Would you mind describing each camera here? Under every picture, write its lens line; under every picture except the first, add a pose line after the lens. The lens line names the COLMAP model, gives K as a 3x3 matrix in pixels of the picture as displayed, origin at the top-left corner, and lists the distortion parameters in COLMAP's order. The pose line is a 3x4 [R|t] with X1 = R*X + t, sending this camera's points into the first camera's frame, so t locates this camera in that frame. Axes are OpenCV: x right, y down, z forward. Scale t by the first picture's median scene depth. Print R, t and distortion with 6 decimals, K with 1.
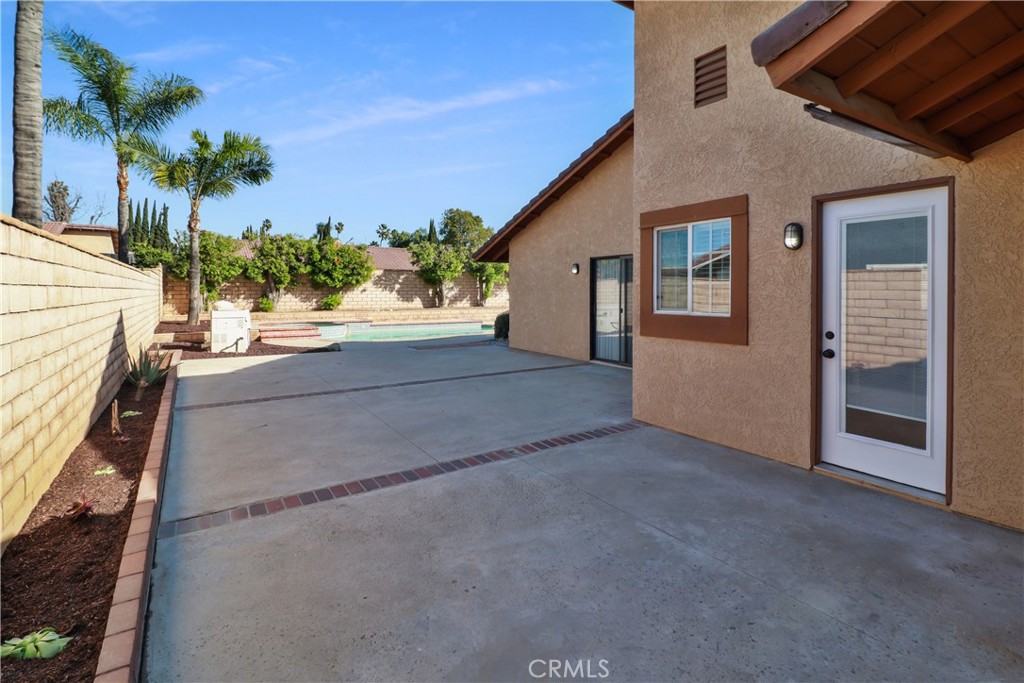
lens RADIAL K [[492.7, 0, 519.4], [0, 492.7, 276.3], [0, 0, 1]] dist [-0.004470, -0.000996]
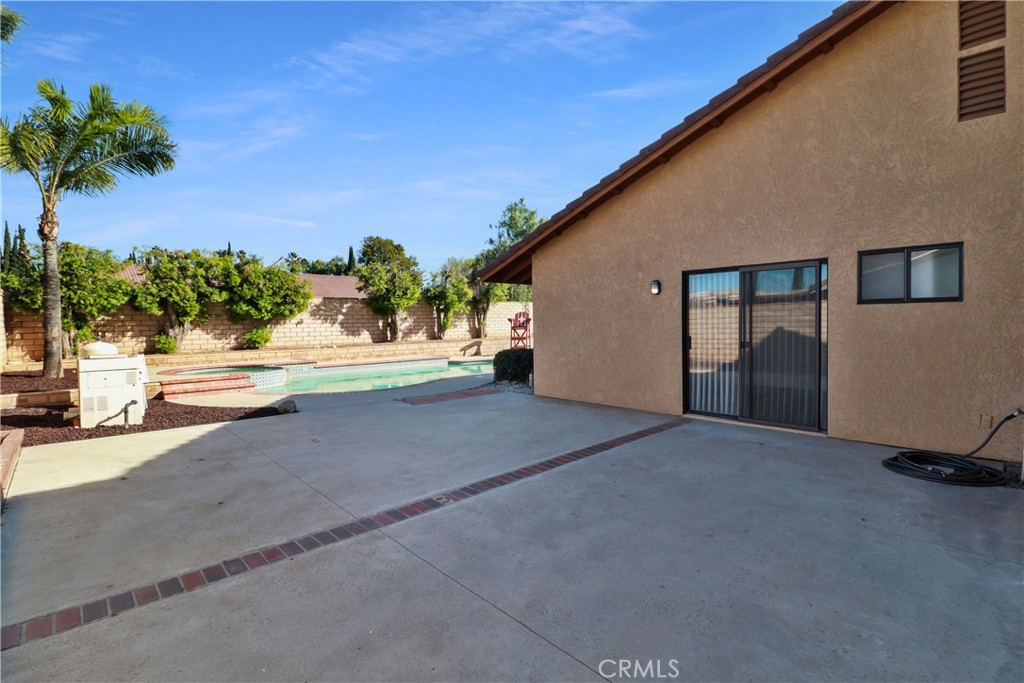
lens RADIAL K [[478.3, 0, 525.9], [0, 478.3, 319.2], [0, 0, 1]] dist [-0.008359, -0.007520]
pose [[0.981977, -0.015224, 0.188384, -0.110416], [0.010297, 0.999580, 0.027102, 0.005649], [-0.188717, -0.024673, 0.981721, 0.186679]]
